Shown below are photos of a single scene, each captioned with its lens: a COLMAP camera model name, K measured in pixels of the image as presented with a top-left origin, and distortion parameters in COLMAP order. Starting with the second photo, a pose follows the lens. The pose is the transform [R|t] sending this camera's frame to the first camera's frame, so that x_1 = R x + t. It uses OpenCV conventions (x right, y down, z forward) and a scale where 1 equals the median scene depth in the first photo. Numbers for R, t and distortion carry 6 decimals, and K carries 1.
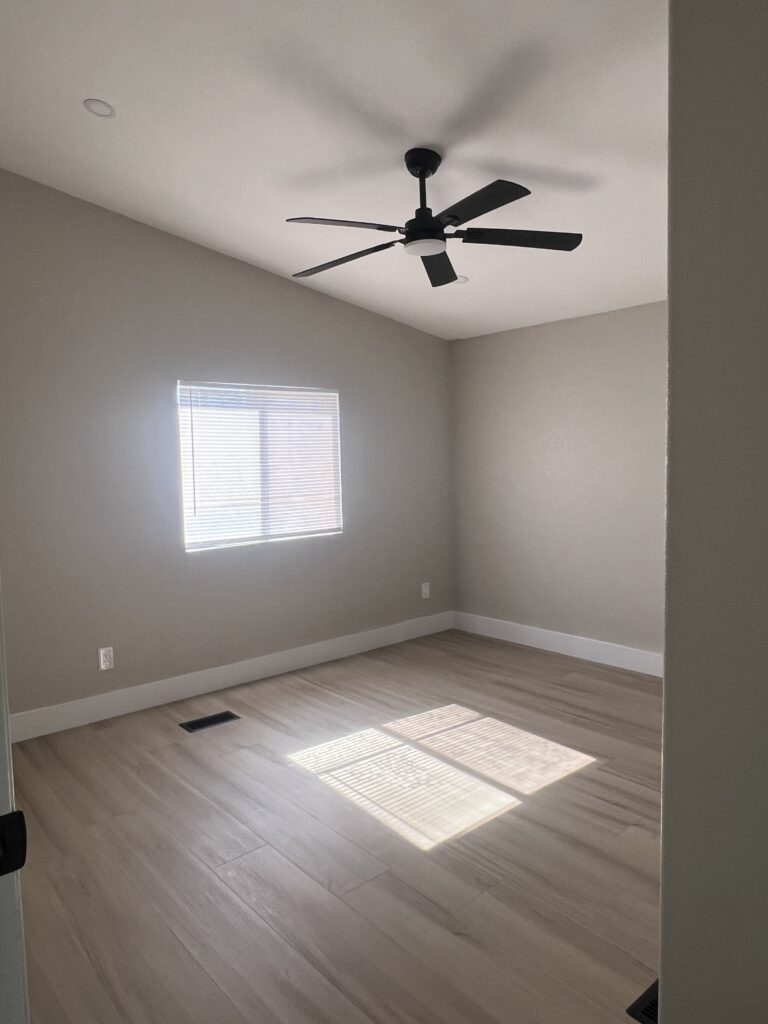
lens RADIAL K [[692.4, 0, 384.0], [0, 692.4, 512.0], [0, 0, 1]] dist [-0.004541, 0.002133]
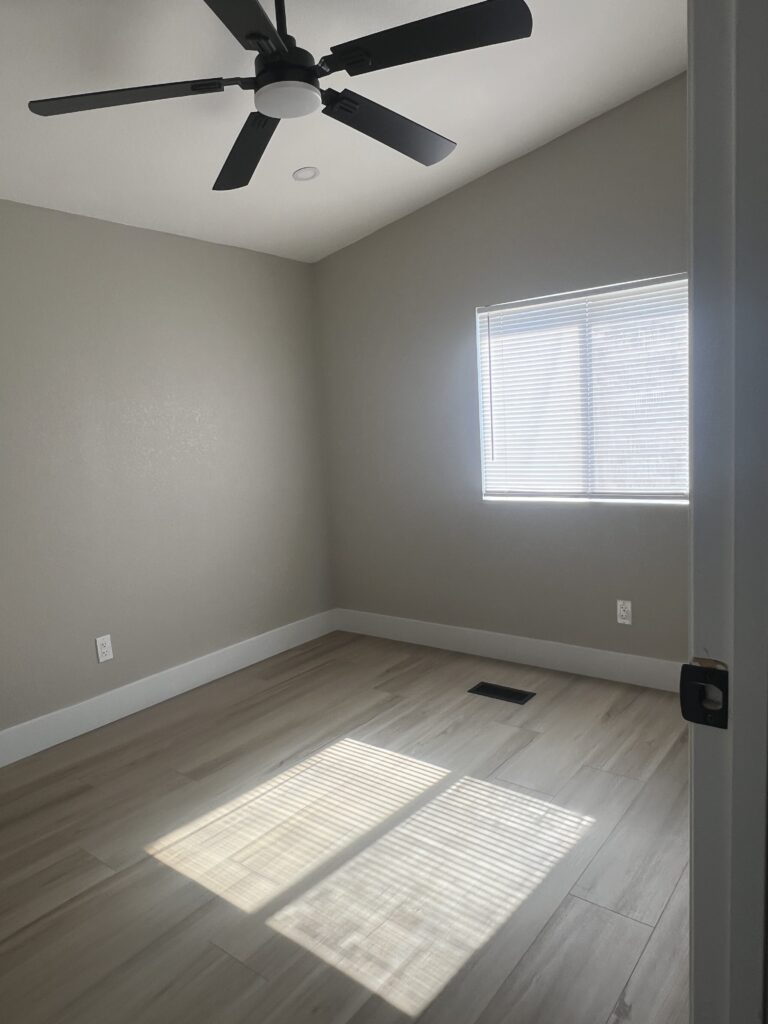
lens RADIAL K [[700.5, 0, 383.9], [0, 700.5, 490.8], [0, 0, 1]] dist [-0.011456, -0.002184]
pose [[0.162803, 0.099399, -0.981639, 0.583557], [-0.029579, 0.994957, 0.095842, -0.036515], [0.986215, 0.013433, 0.164922, 0.708727]]
